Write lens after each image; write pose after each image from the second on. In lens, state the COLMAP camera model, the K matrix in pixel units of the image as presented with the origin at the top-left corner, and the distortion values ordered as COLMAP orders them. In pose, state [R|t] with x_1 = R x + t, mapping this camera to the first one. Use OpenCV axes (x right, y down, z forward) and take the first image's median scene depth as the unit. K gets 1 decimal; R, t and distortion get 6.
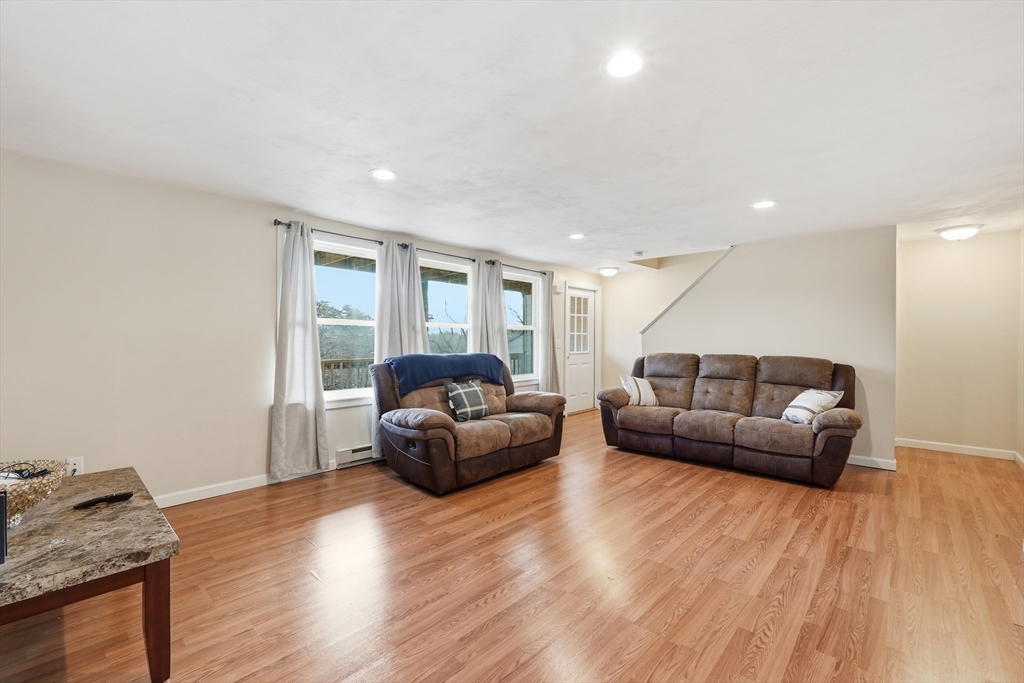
lens RADIAL K [[428.0, 0, 512.0], [0, 428.0, 341.5], [0, 0, 1]] dist [0.000509, 0.000469]
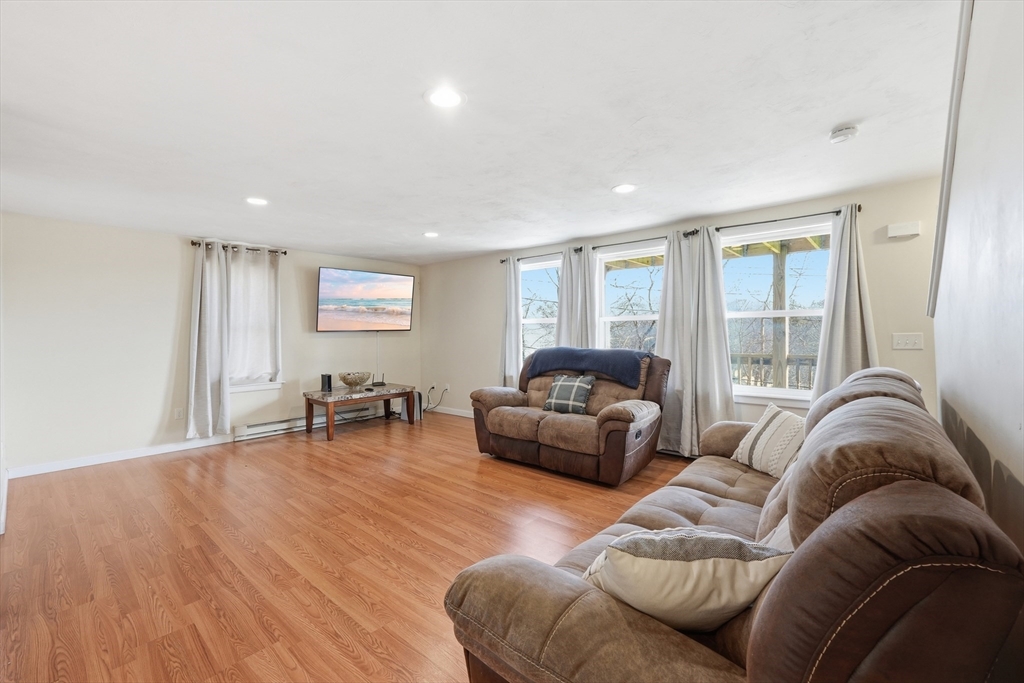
lens RADIAL K [[428.0, 0, 512.0], [0, 428.0, 341.5], [0, 0, 1]] dist [0.000509, 0.000469]
pose [[0.025585, 0.016931, -0.999529, 1.341550], [0.004645, 0.999844, 0.017056, -0.008699], [0.999662, -0.005079, 0.025502, 1.241011]]
